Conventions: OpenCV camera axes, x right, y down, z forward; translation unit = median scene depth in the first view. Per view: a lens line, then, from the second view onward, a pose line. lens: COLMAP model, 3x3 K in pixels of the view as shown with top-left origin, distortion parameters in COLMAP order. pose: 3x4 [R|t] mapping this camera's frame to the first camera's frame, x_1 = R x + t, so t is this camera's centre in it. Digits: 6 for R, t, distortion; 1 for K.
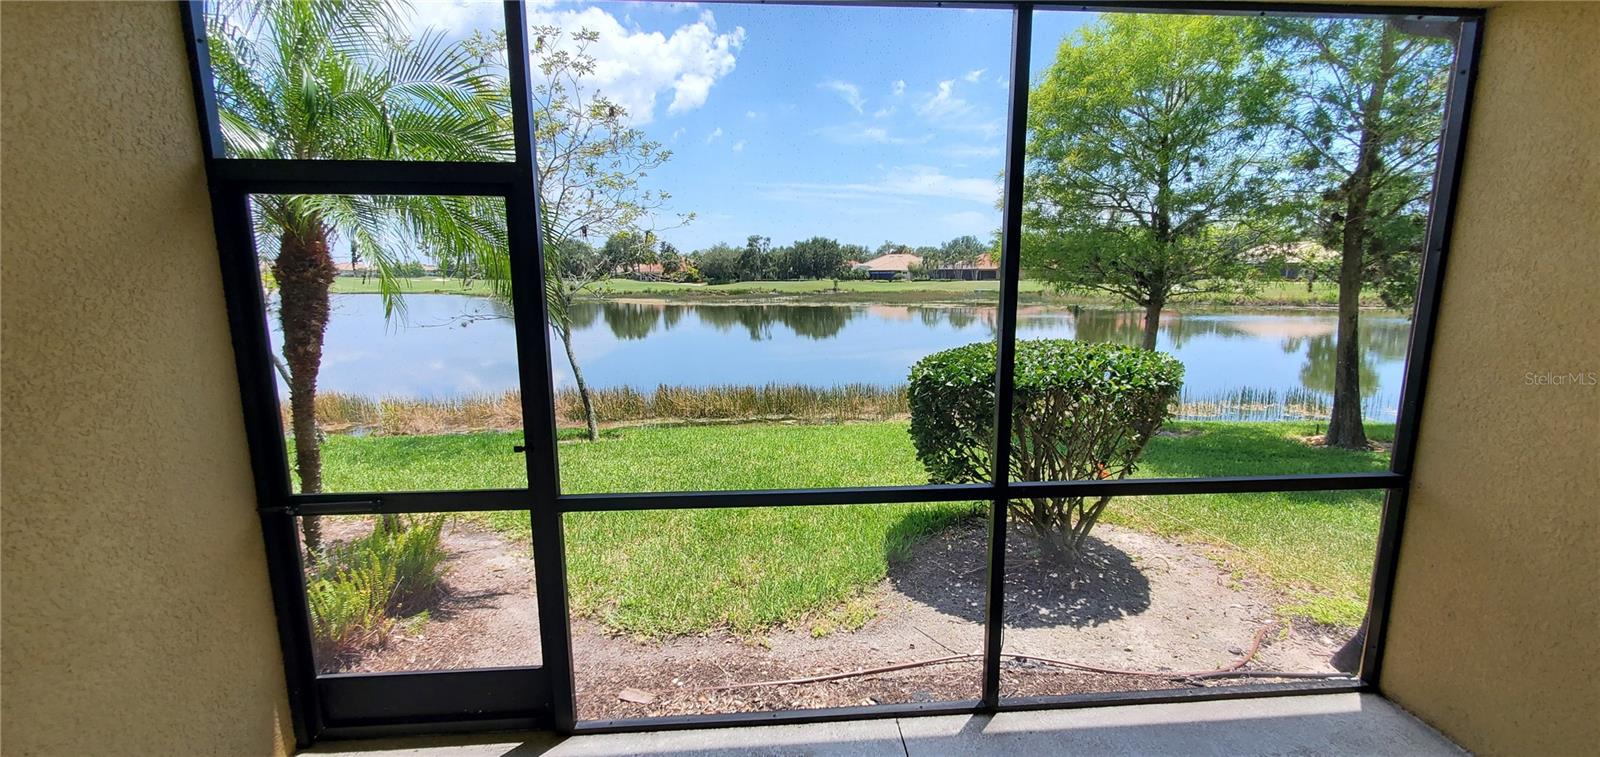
lens RADIAL K [[625.5, 0, 799.8], [0, 625.5, 383.0], [0, 0, 1]] dist [-0.010630, -0.000089]
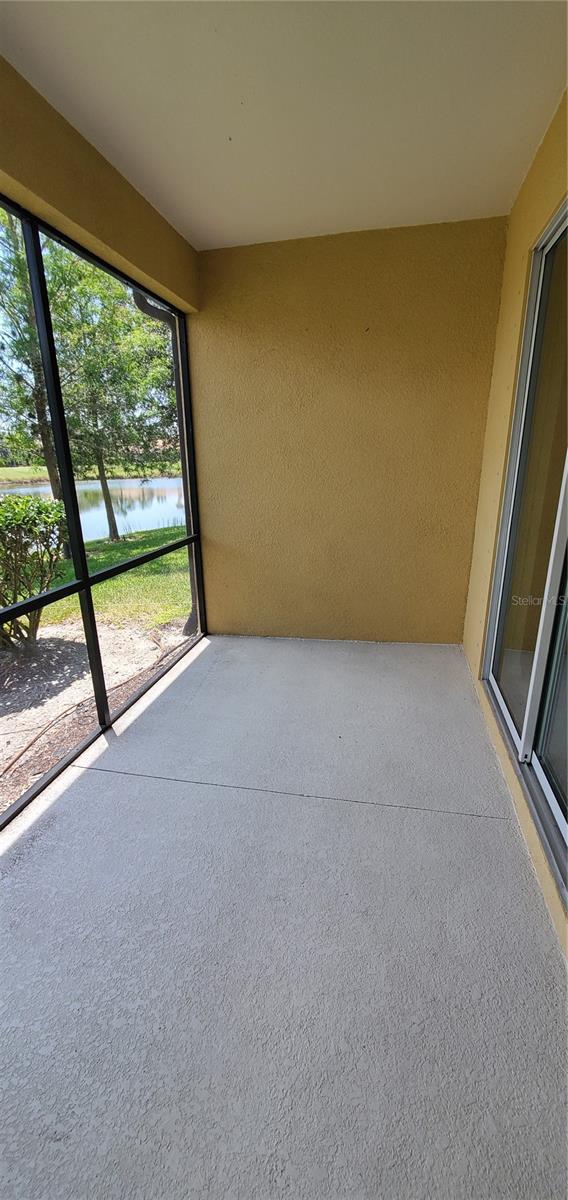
lens RADIAL K [[469.1, 0, 287.4], [0, 469.1, 605.9], [0, 0, 1]] dist [-0.010630, -0.000089]
pose [[0.274732, -0.283715, 0.918710, -0.502942], [0.171714, 0.954593, 0.243447, 0.037796], [-0.946064, 0.090873, 0.310975, 0.187304]]
